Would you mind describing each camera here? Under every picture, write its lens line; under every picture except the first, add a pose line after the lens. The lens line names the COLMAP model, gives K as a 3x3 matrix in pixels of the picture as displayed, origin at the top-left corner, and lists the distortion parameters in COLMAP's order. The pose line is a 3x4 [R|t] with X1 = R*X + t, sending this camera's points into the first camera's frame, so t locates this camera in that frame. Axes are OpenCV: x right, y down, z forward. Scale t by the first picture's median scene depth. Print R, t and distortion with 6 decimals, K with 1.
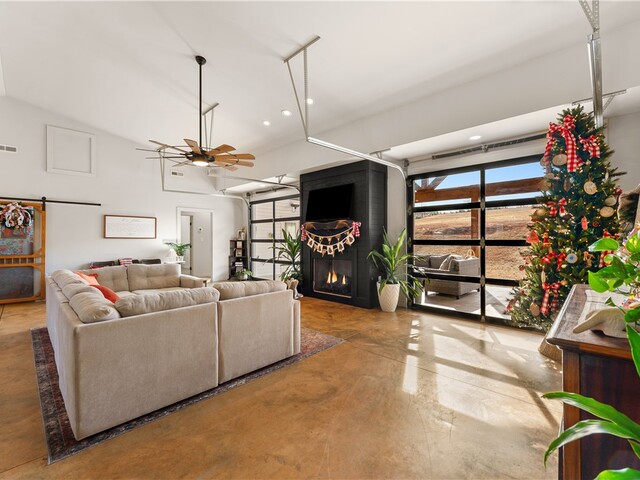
lens RADIAL K [[291.1, 0, 321.4], [0, 291.1, 237.9], [0, 0, 1]] dist [-0.002005, -0.000354]
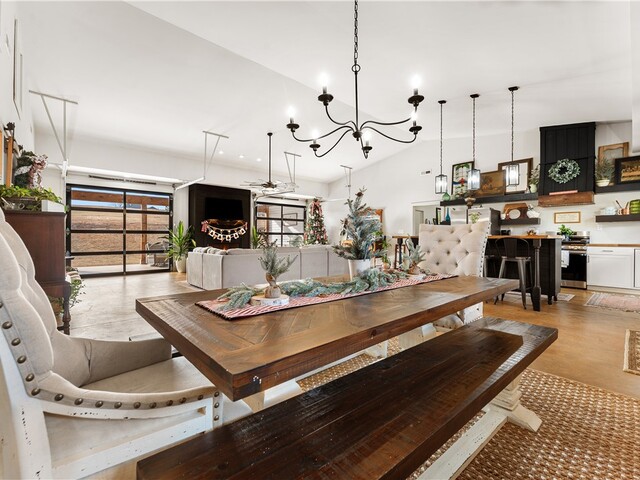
lens RADIAL K [[291.1, 0, 321.3], [0, 291.1, 230.9], [0, 0, 1]] dist [-0.002005, -0.000354]
pose [[0.054410, 0.026204, 0.998175, -1.524534], [-0.001655, 0.999657, -0.026153, 0.043252], [-0.998517, -0.000229, 0.054435, 0.371429]]
